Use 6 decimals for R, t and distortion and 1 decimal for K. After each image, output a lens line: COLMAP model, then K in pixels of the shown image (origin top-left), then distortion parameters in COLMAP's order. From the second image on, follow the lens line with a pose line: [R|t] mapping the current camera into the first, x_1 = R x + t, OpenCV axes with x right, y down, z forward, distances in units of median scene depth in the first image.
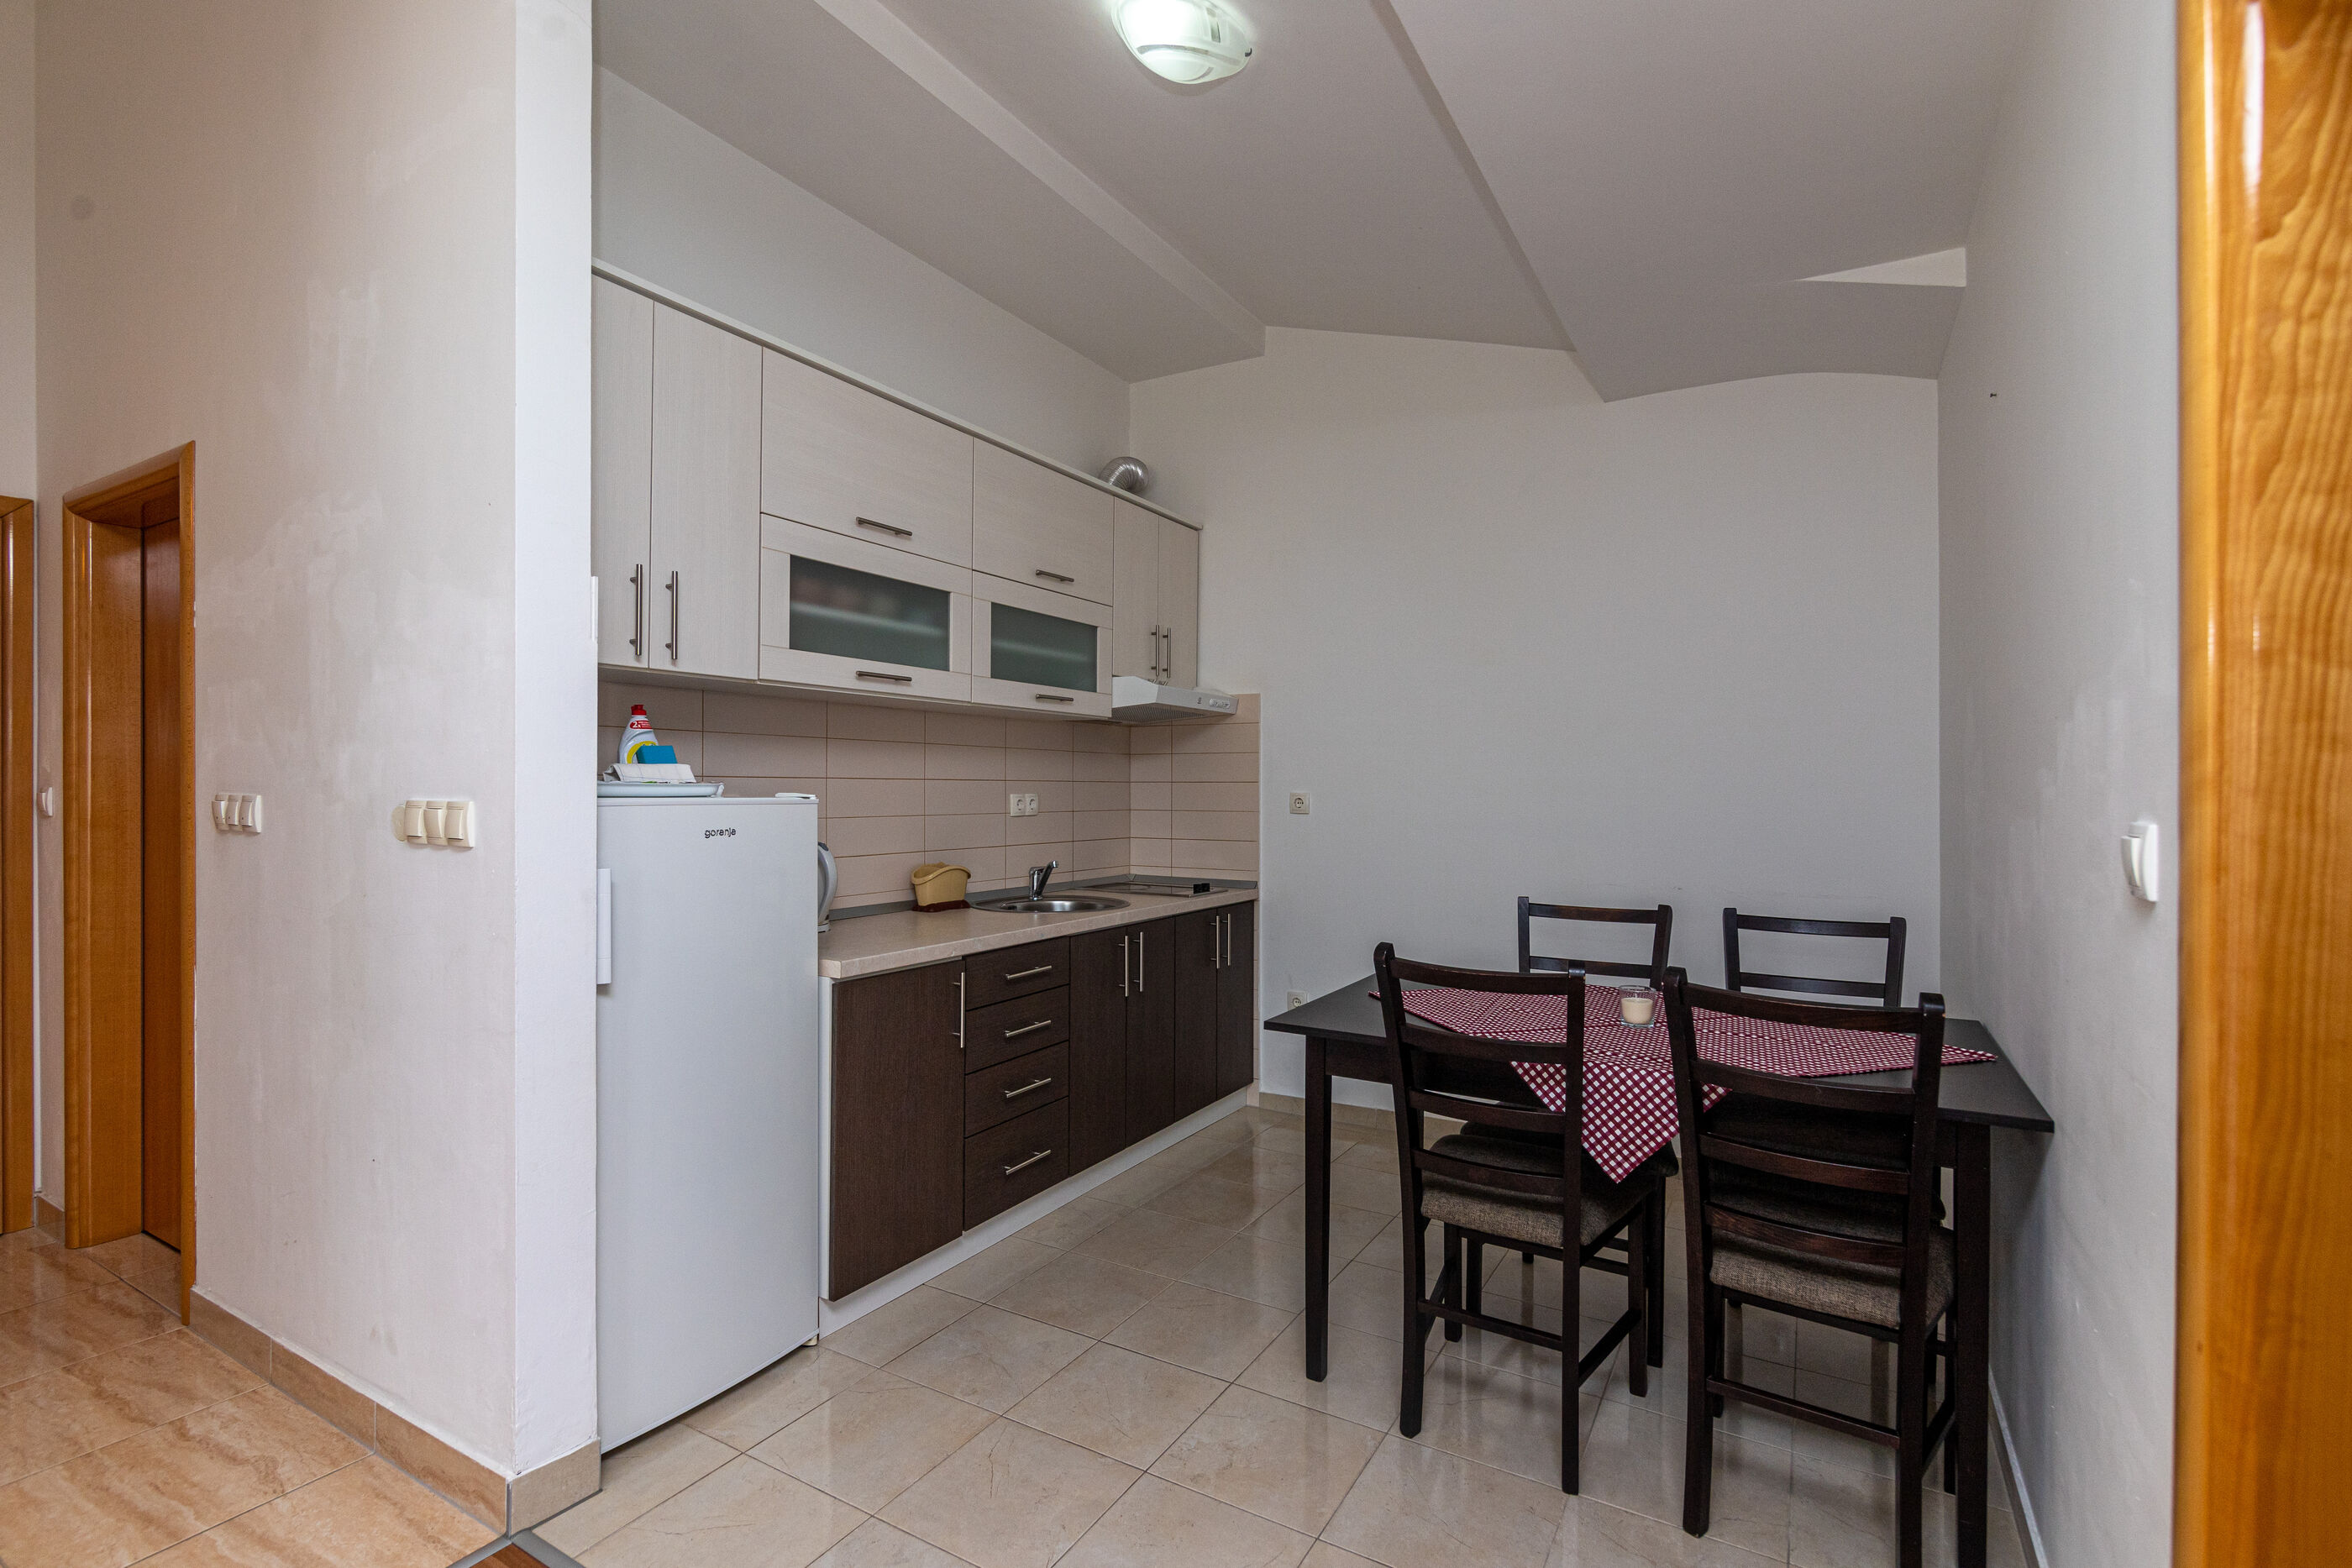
lens RADIAL K [[1089.6, 0, 1140.1], [0, 1089.6, 788.8], [0, 0, 1]] dist [-0.011533, -0.000949]
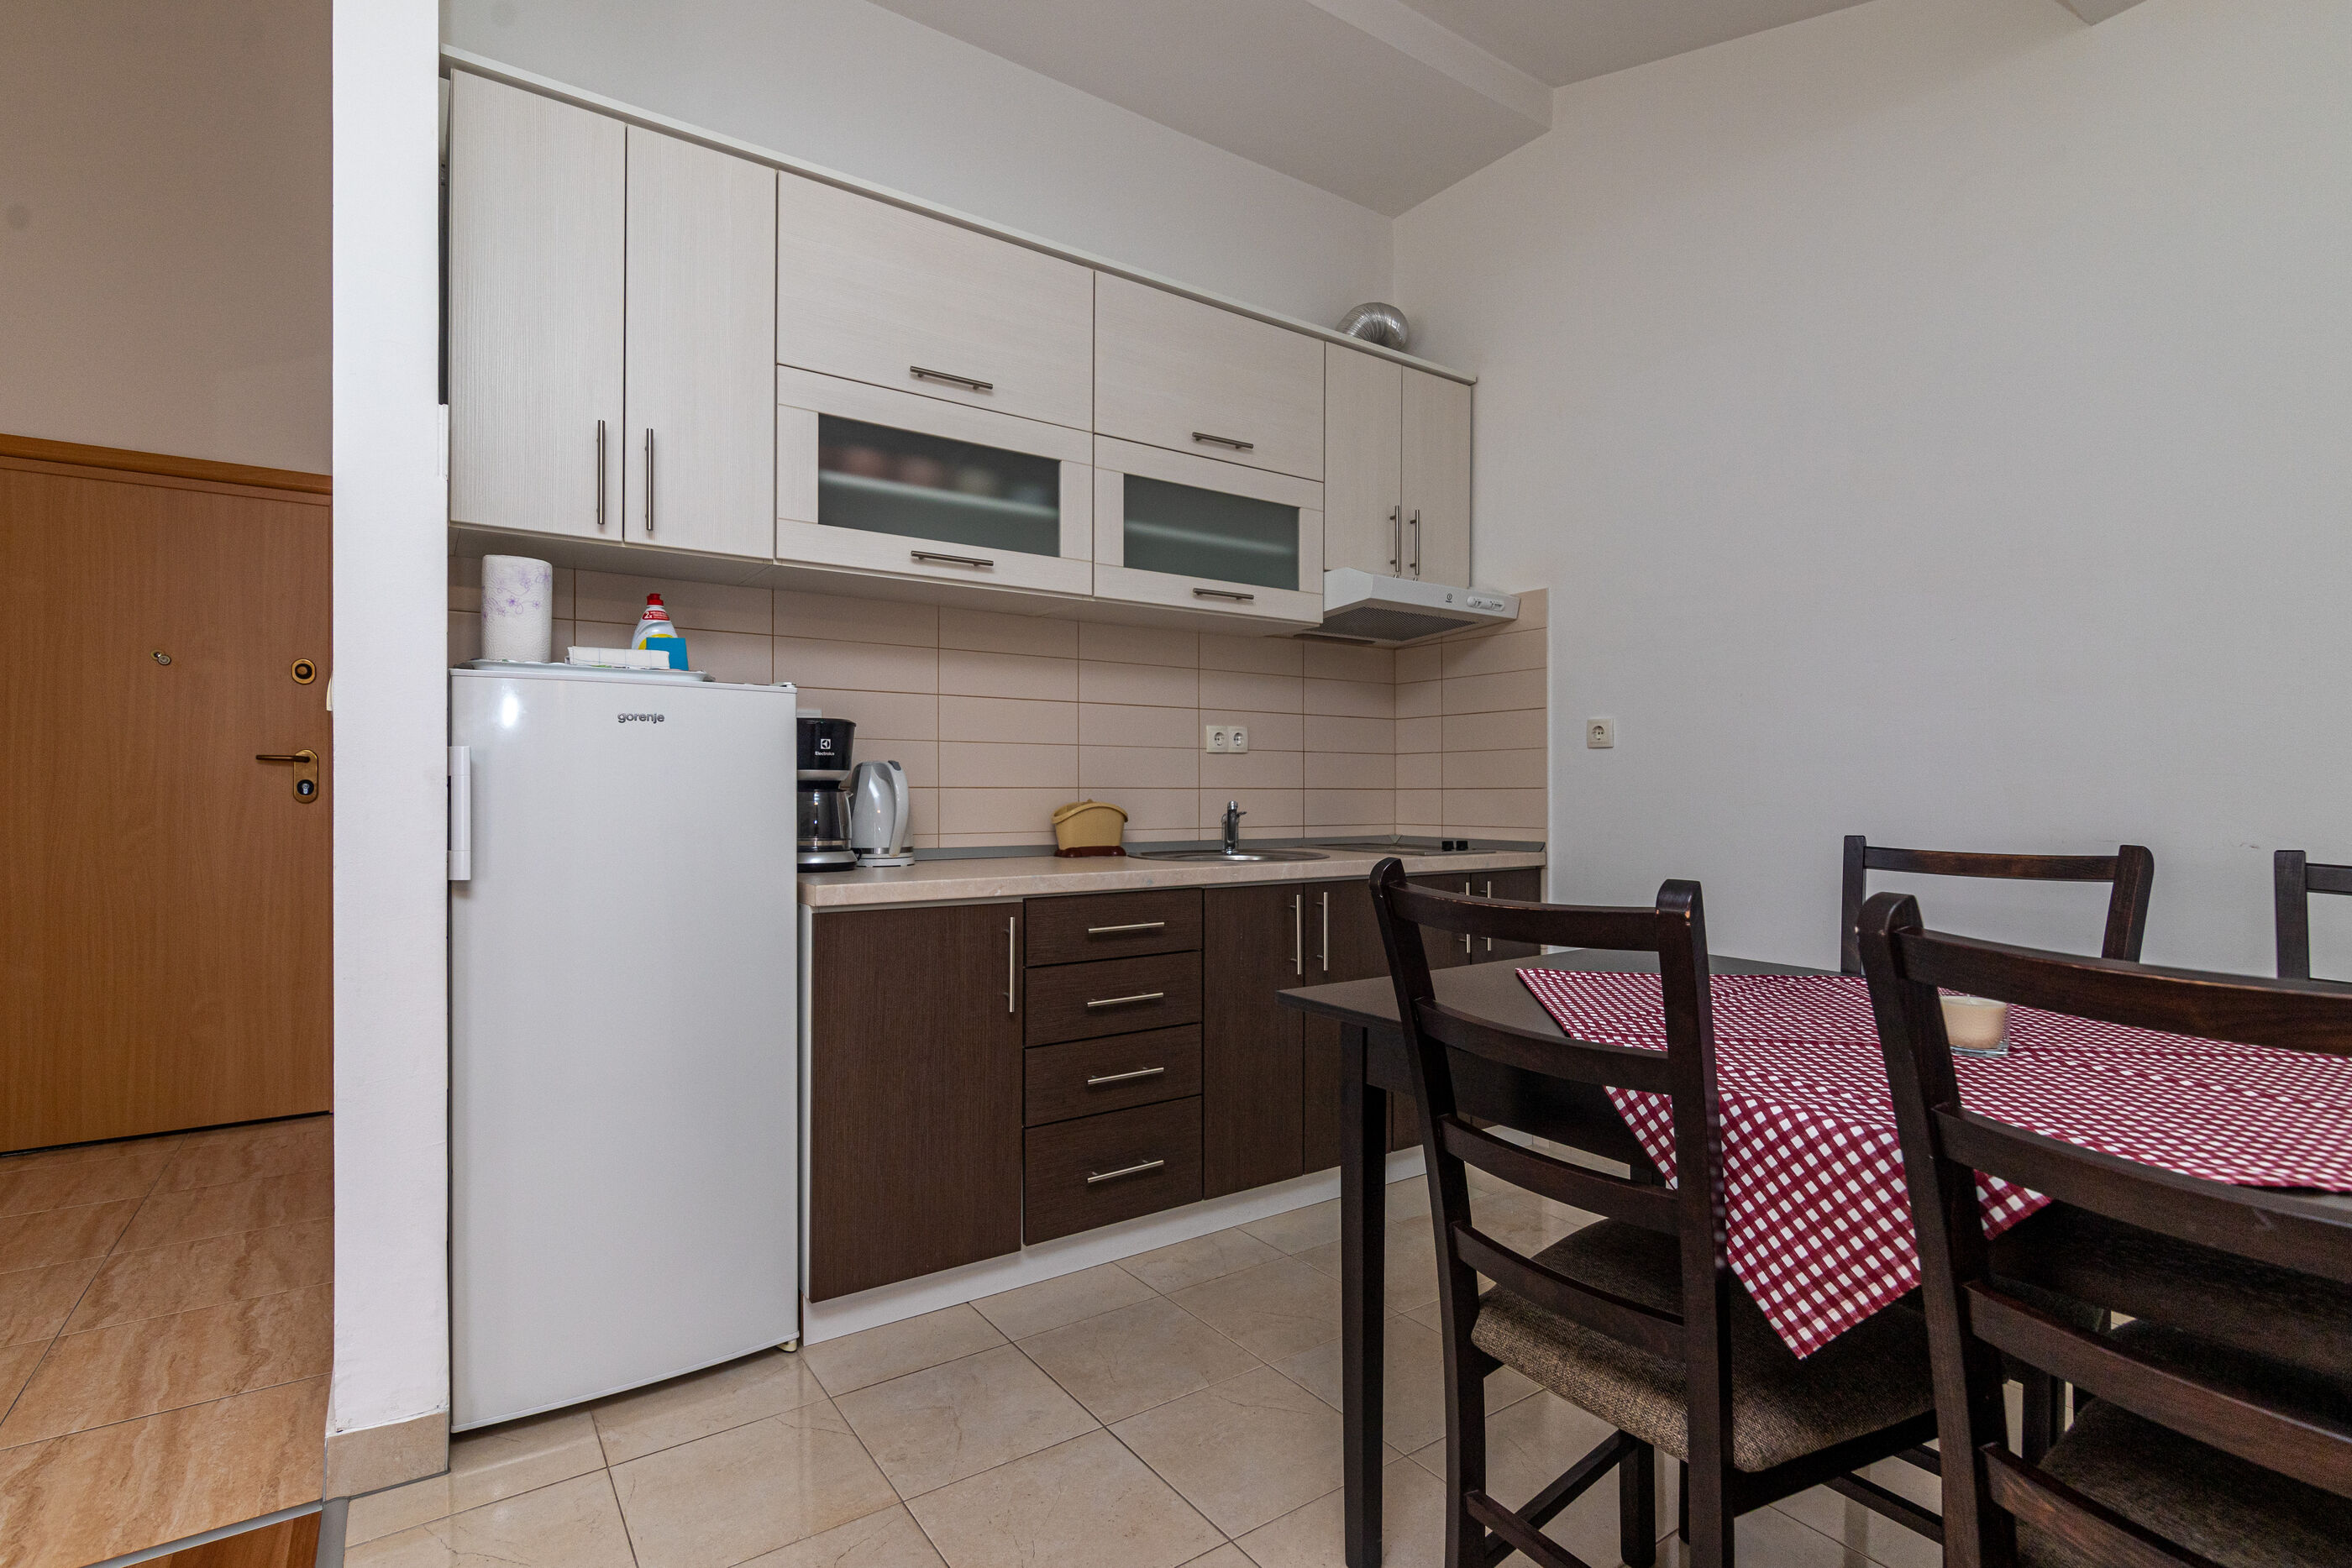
lens RADIAL K [[1089.6, 0, 1158.2], [0, 1089.6, 802.3], [0, 0, 1]] dist [-0.011533, -0.000949]
pose [[0.911320, 0.000426, -0.411700, 0.239900], [0.001177, 0.999993, 0.003638, 0.076382], [0.411698, -0.003800, 0.911312, 0.299418]]
